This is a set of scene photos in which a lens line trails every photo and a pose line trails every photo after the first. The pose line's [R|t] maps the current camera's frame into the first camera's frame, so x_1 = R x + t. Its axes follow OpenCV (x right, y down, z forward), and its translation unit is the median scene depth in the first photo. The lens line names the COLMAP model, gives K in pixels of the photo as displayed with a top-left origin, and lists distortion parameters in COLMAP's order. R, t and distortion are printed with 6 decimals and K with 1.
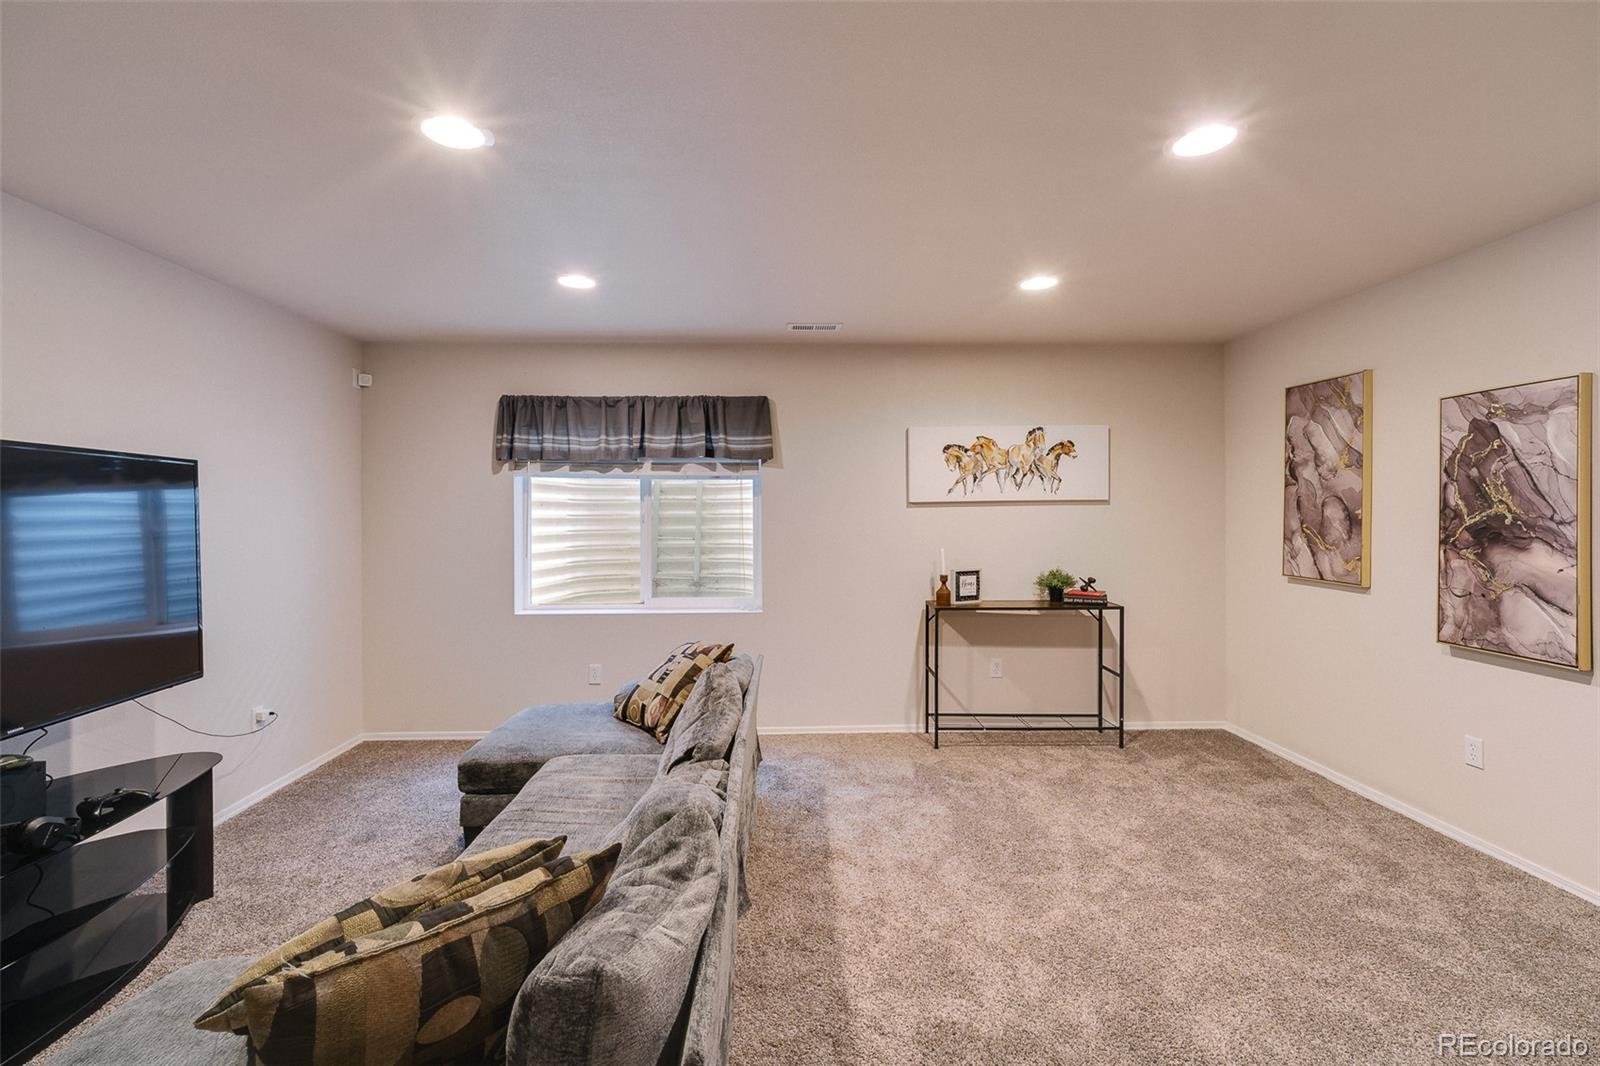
lens RADIAL K [[671.3, 0, 789.9], [0, 671.3, 524.1], [0, 0, 1]] dist [0.003901, 0.000102]
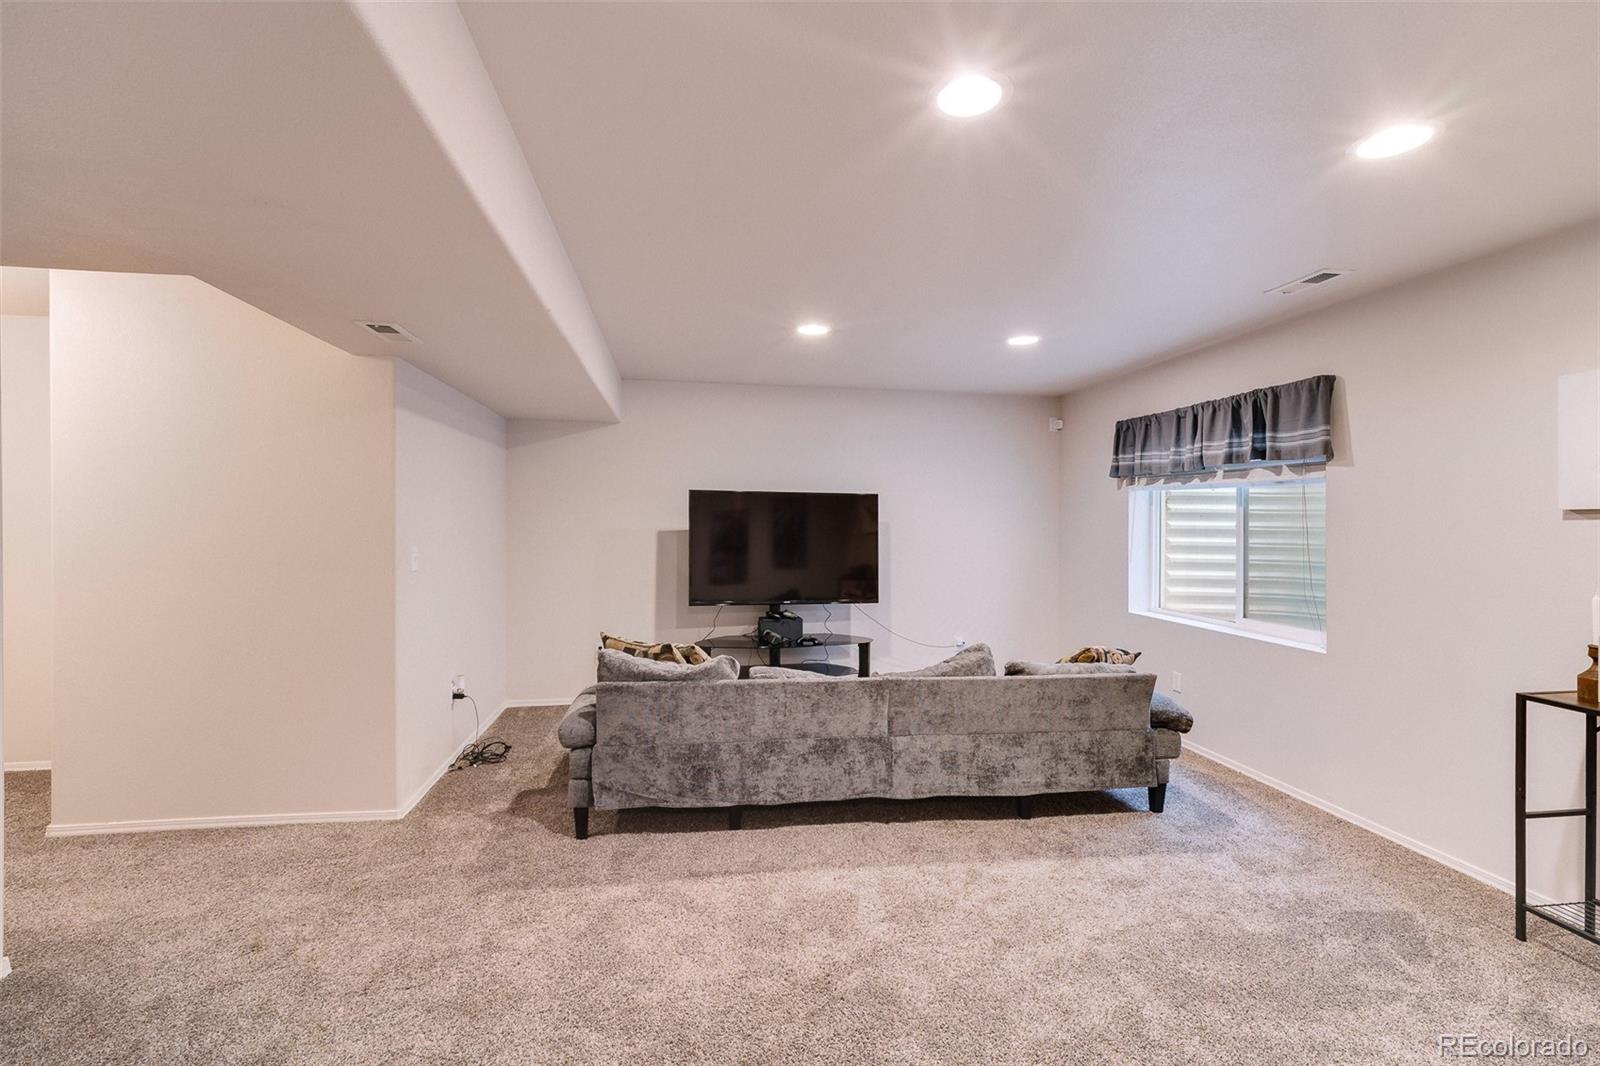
lens RADIAL K [[691.6, 0, 797.9], [0, 691.6, 525.2], [0, 0, 1]] dist [0.006870, -0.004214]
pose [[0.148497, 0.011475, -0.988846, 0.673765], [-0.018083, 0.999797, 0.008886, -0.013392], [0.988748, 0.016562, 0.148674, 0.278653]]
